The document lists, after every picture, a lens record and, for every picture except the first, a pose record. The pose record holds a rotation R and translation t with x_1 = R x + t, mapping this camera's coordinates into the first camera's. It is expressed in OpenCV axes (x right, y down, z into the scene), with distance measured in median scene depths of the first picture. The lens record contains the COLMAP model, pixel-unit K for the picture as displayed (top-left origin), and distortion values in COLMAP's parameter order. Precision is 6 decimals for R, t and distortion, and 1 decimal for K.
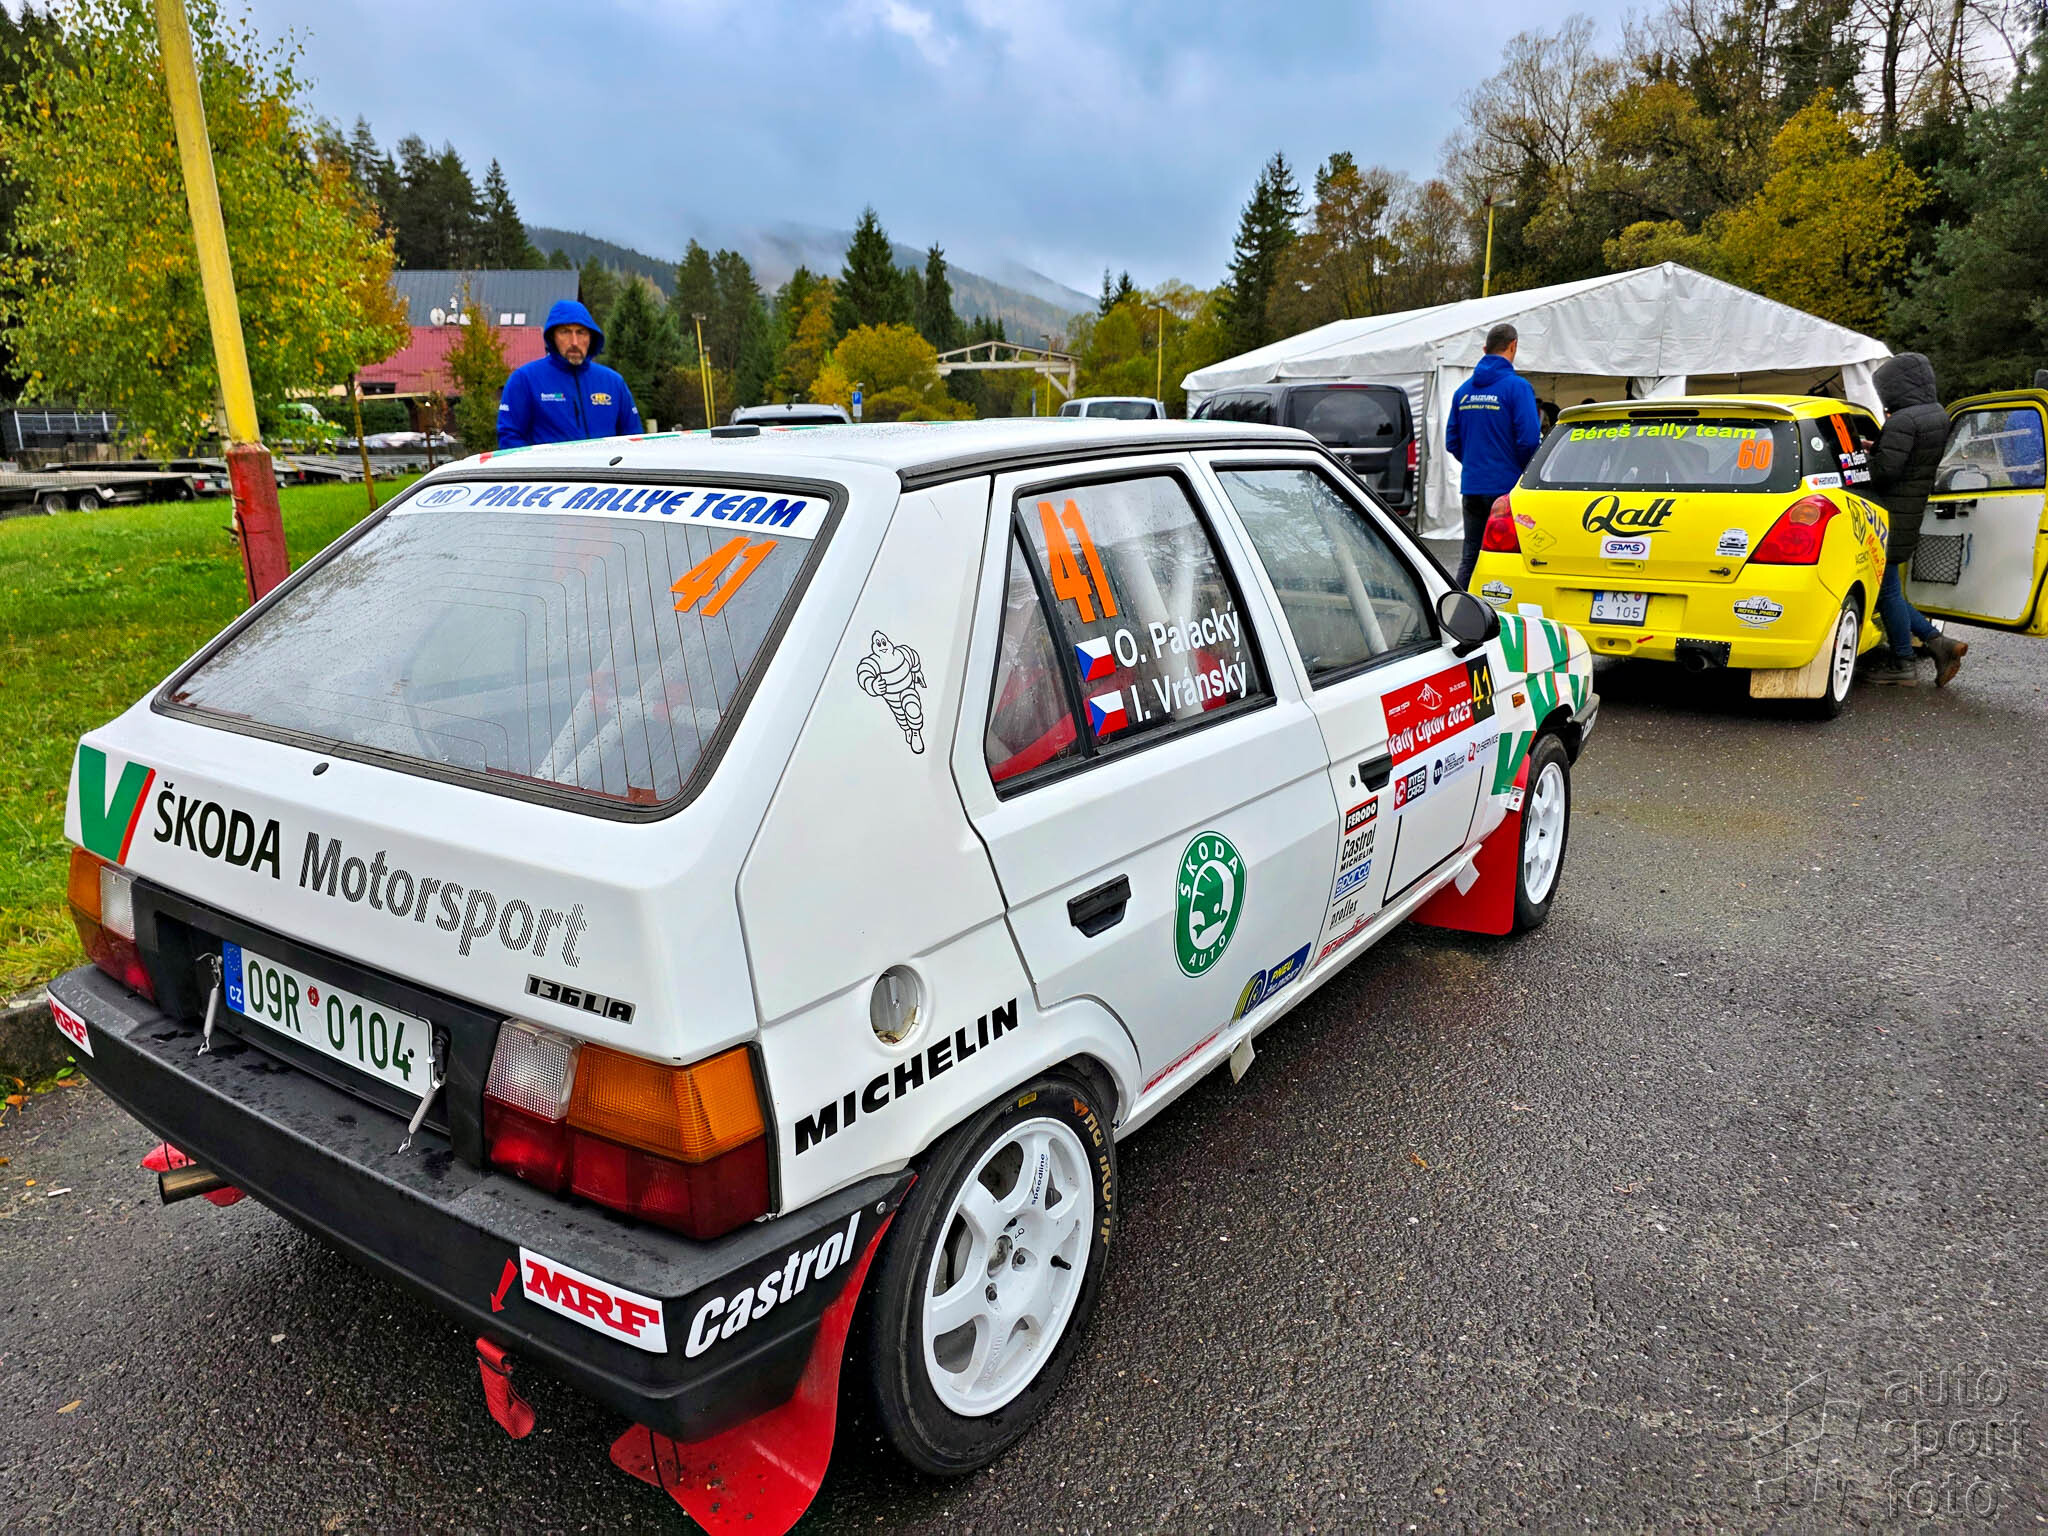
lens RADIAL K [[1373.1, 0, 1015.0], [0, 1373.1, 757.9], [0, 0, 1]] dist [0.058955, -0.057049]
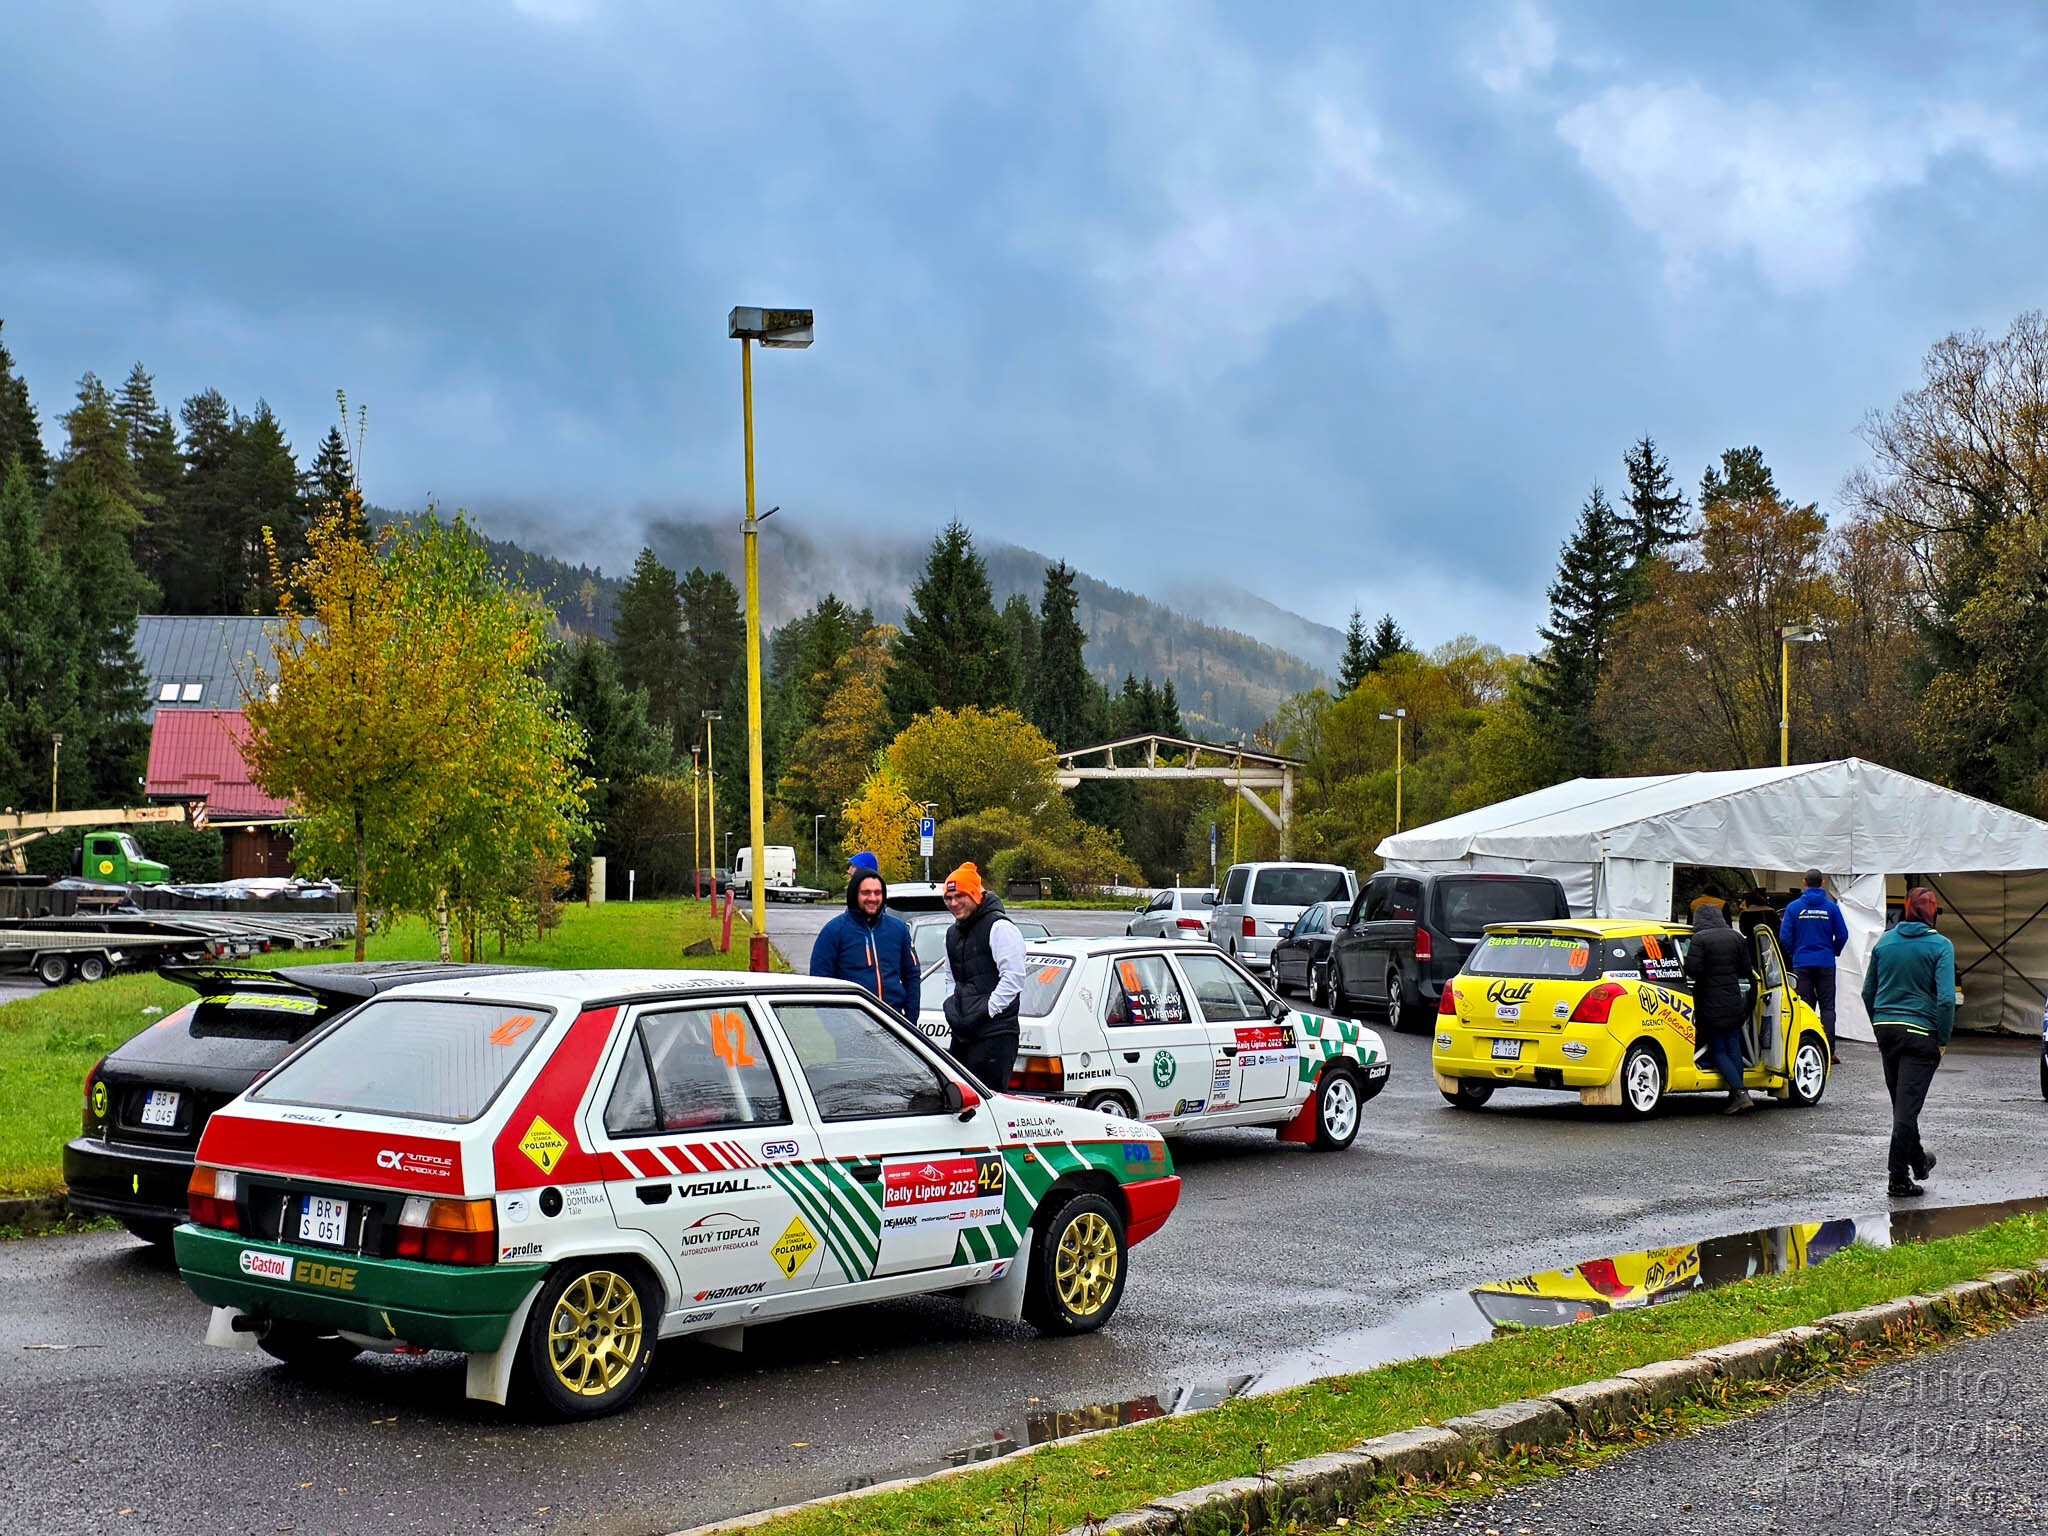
lens RADIAL K [[2674.6, 0, 1024.0], [0, 2674.6, 768.0], [0, 0, 1]] dist [0.244071, -0.801779]
pose [[0.997694, 0.020463, -0.064713, 0.009362], [-0.037099, 0.962840, -0.267511, 0.055868], [0.056834, 0.269294, 0.961379, -0.272640]]
